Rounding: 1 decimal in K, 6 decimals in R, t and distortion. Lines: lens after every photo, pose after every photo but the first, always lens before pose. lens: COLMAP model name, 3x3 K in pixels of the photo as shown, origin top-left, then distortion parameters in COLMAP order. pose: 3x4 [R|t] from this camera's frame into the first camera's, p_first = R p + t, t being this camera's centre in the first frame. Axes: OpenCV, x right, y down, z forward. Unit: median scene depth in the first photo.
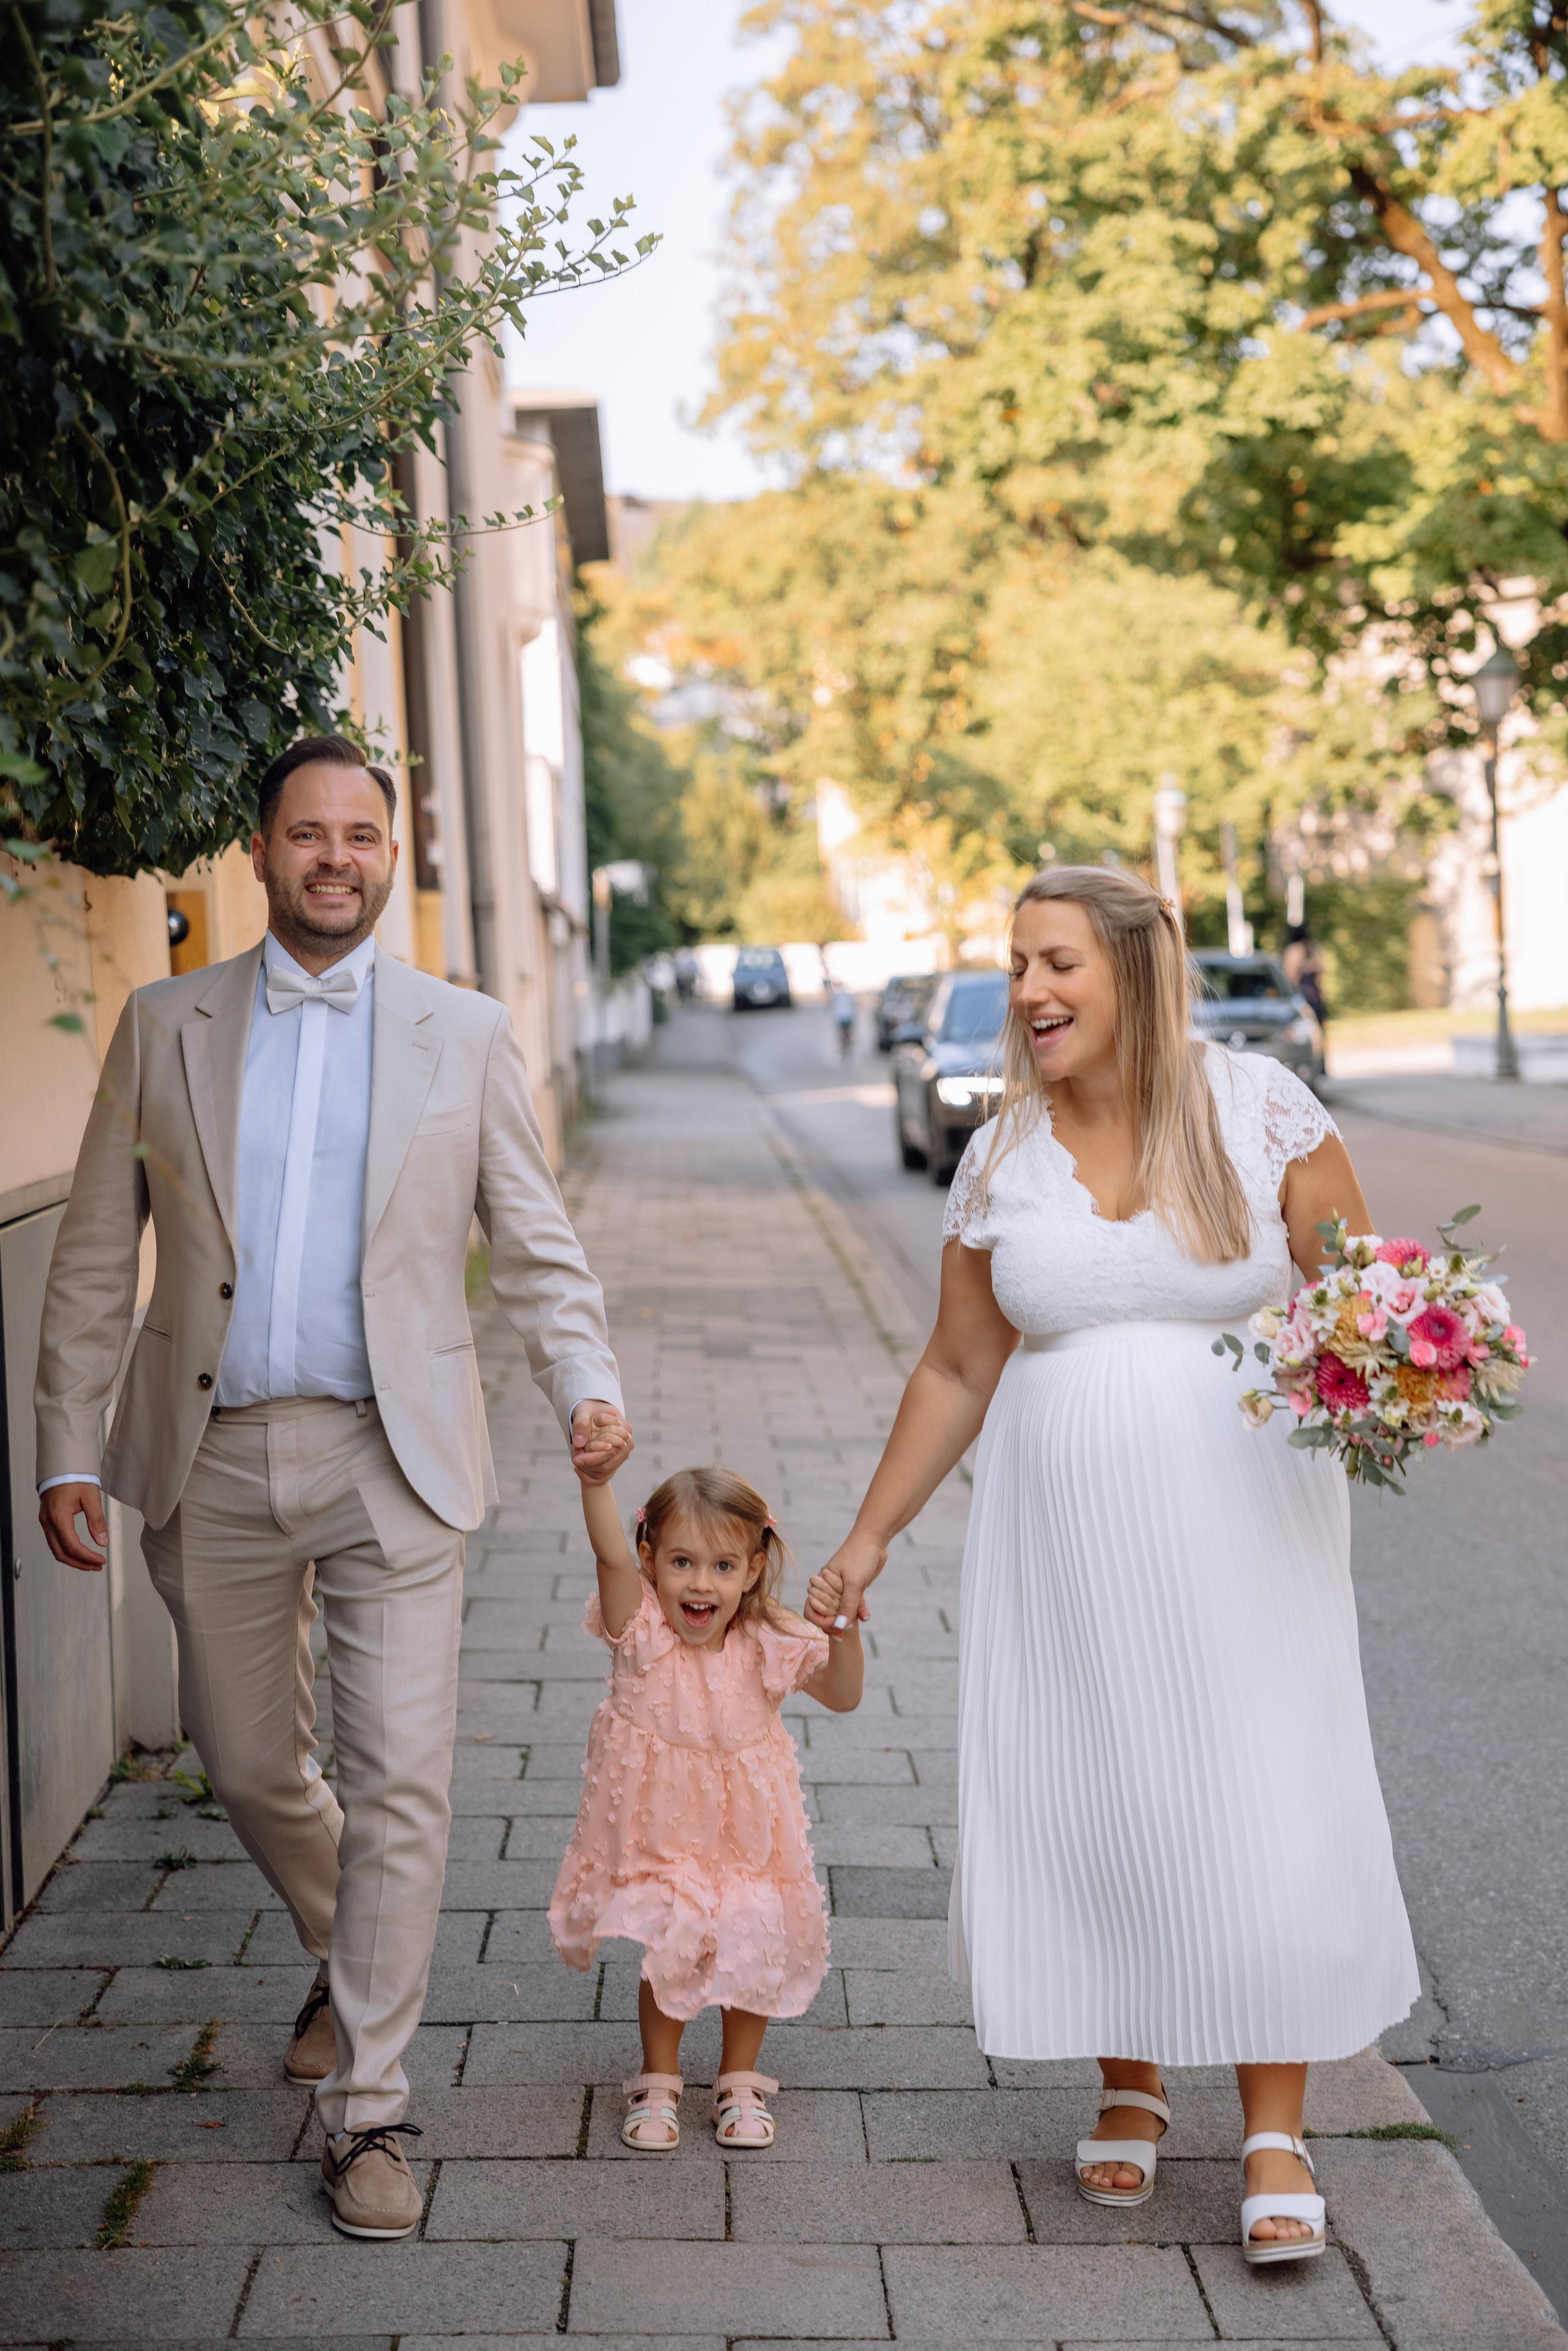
lens RADIAL K [[4628.6, 0, 784.0], [0, 4628.6, 1175.5], [0, 0, 1]] dist [0.019588, -0.155187]
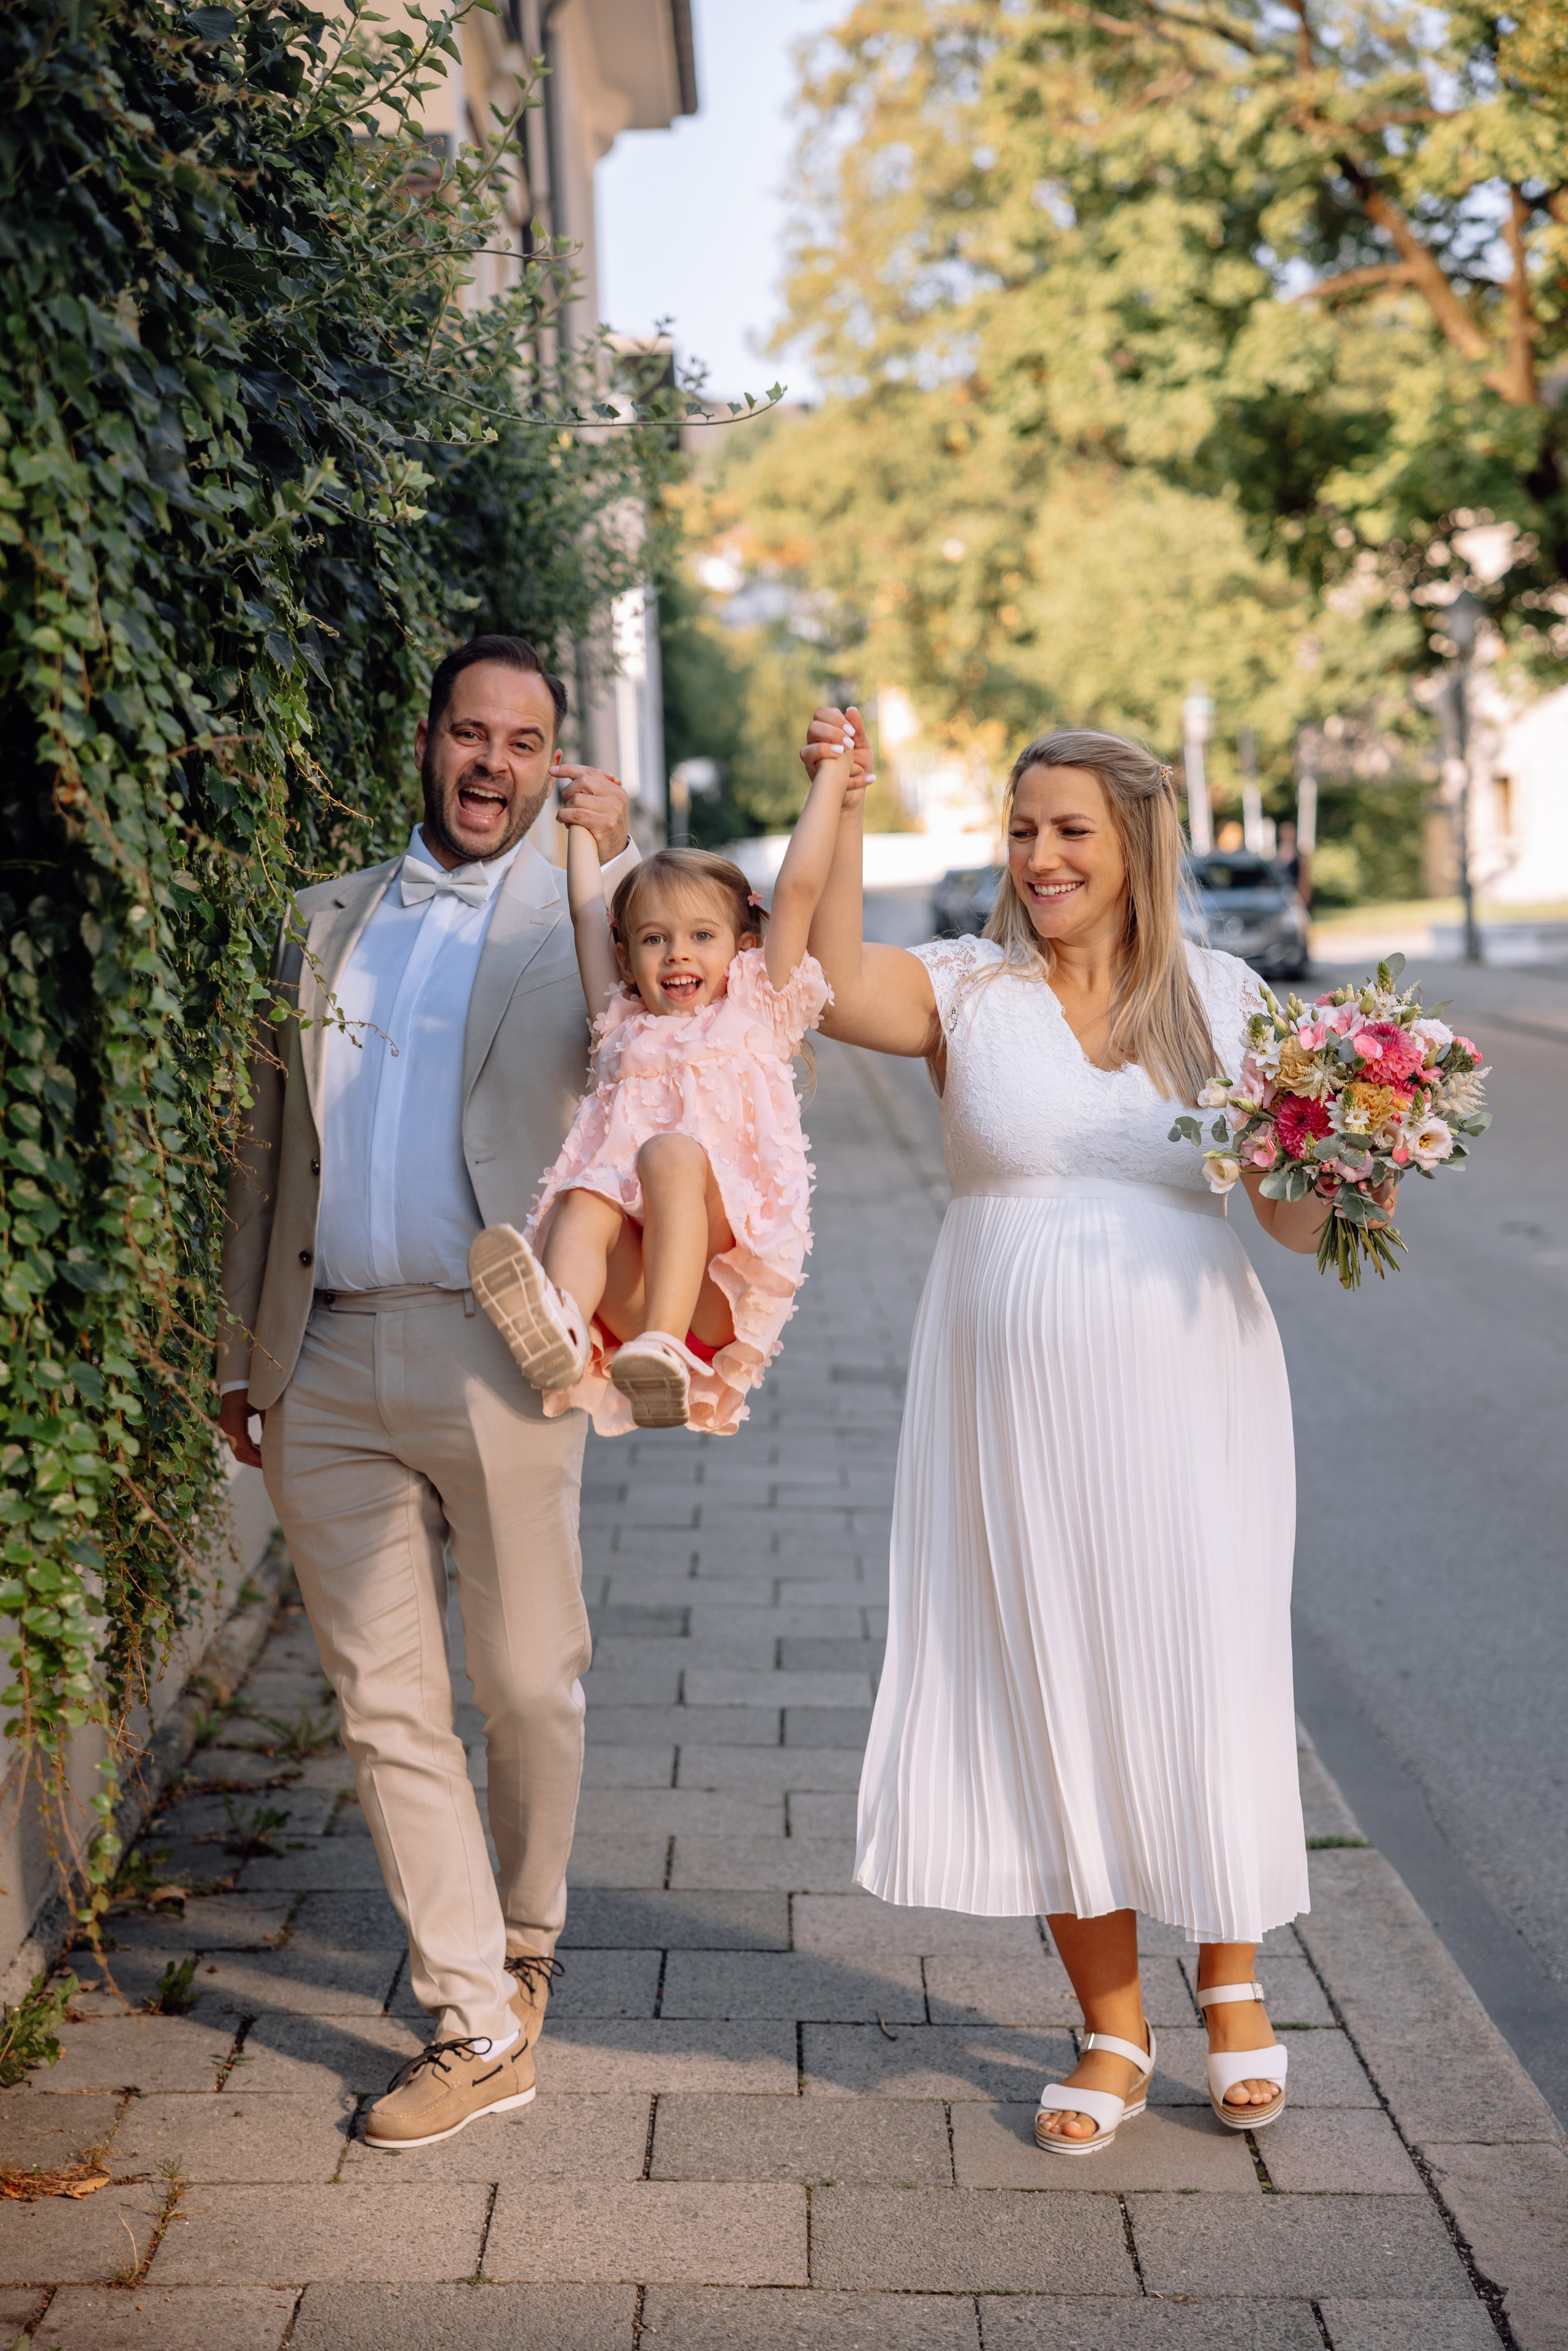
lens RADIAL K [[4568.8, 0, 784.0], [0, 4568.8, 1175.5], [0, 0, 1]] dist [0.013832, 0.193970]
pose [[0.999893, 0.003115, -0.014323, 0.001635], [-0.002765, 0.999700, 0.024351, 0.002994], [0.014395, -0.024308, 0.999601, -0.077484]]
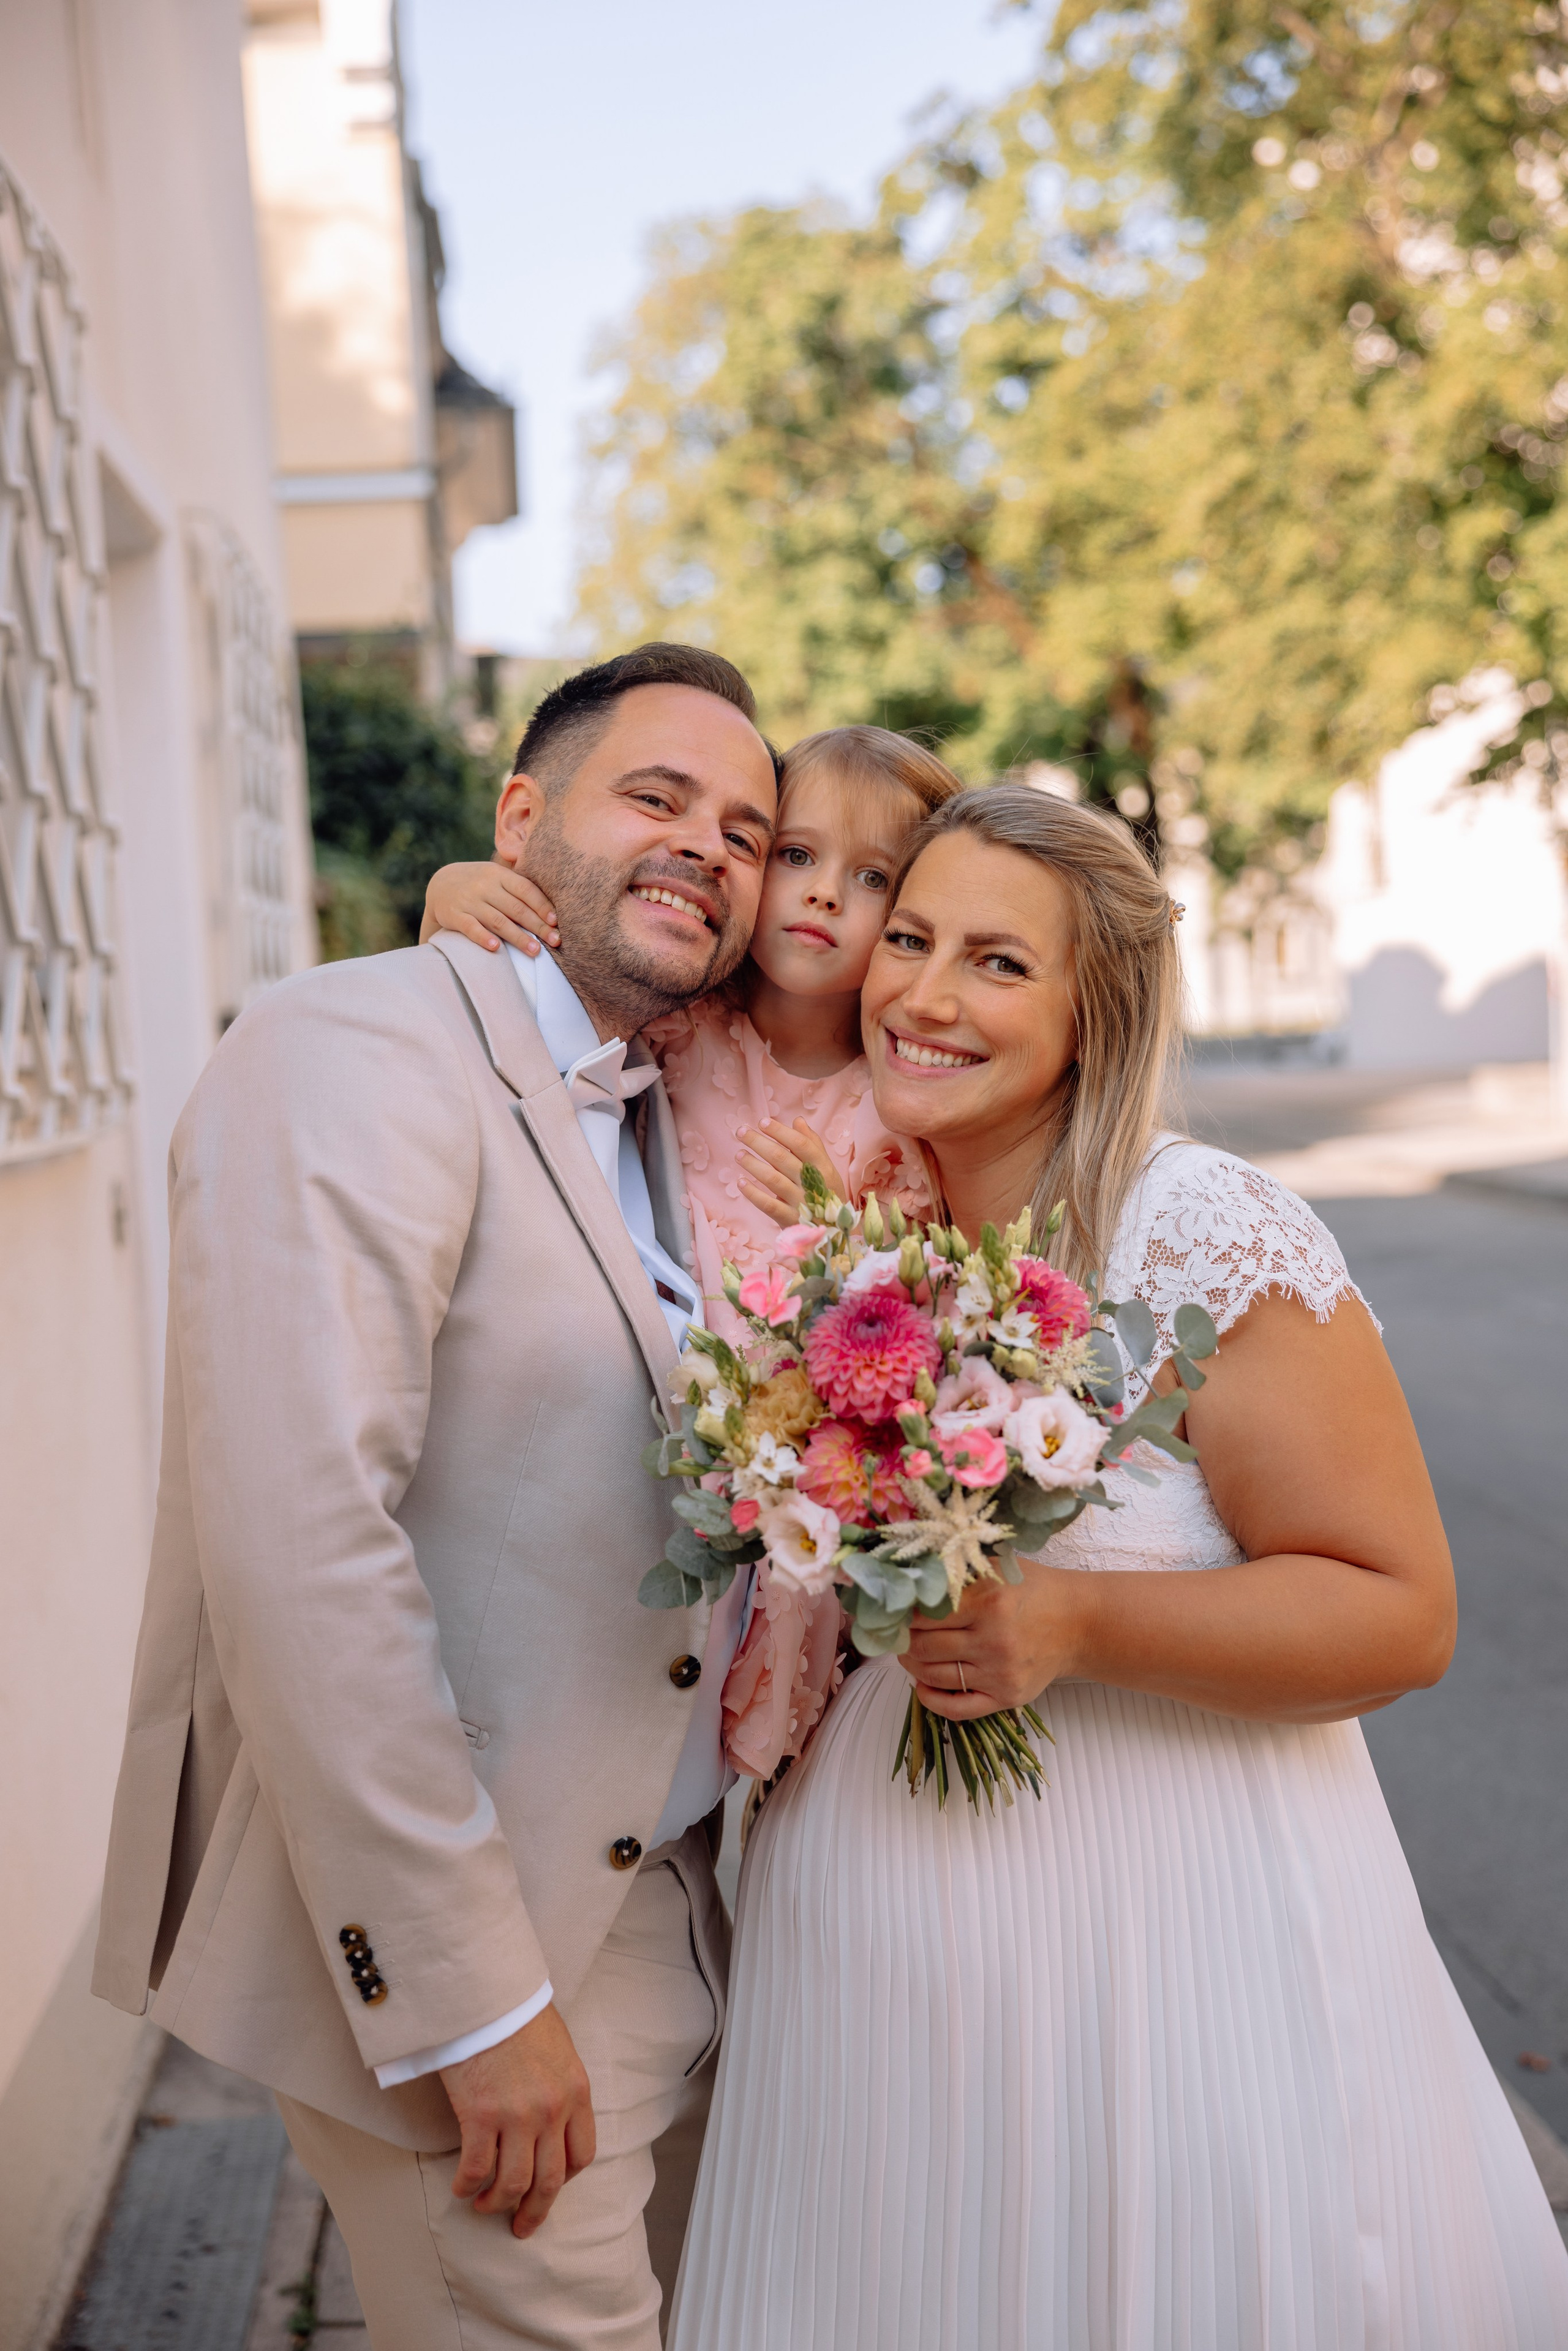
lens RADIAL K [[3579.7, 0, 784.0], [0, 3579.7, 1175.5], [0, 0, 1]] dist [-0.141297, 1.069730]
pose [[0.998947, -0.013518, 0.043839, 0.000631], [0.013321, 0.999900, 0.004772, 0.006992], [-0.043899, -0.004183, 0.999027, -0.182700]]
